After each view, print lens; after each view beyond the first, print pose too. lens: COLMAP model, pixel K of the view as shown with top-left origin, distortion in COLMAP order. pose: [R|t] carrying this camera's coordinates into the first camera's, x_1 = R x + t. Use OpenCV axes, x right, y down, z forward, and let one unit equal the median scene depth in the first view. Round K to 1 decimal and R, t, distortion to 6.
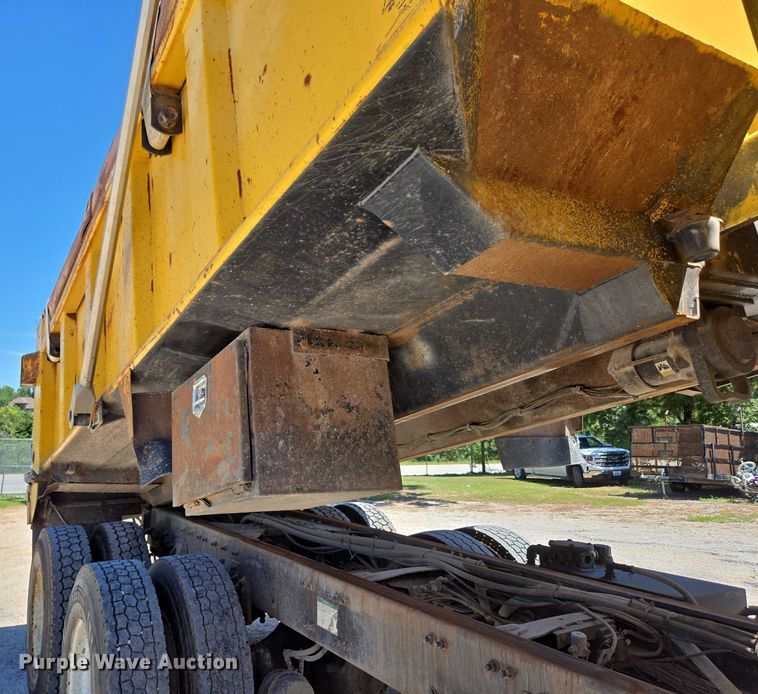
lens RADIAL K [[588.2, 0, 378.0], [0, 588.2, 359.4], [0, 0, 1]] dist [0.079408, -0.094698]
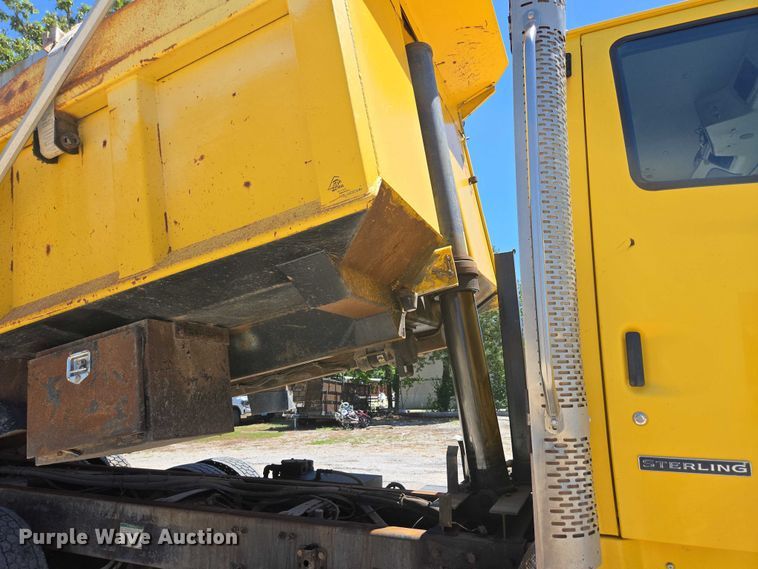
lens RADIAL K [[512.8, 0, 385.3], [0, 512.8, 284.2], [0, 0, 1]] dist [0.053675, -0.045678]
pose [[0.763844, 0.122116, 0.633742, -0.534823], [-0.085673, 0.992432, -0.087971, -0.071347], [-0.639689, 0.012902, 0.768526, -0.274373]]
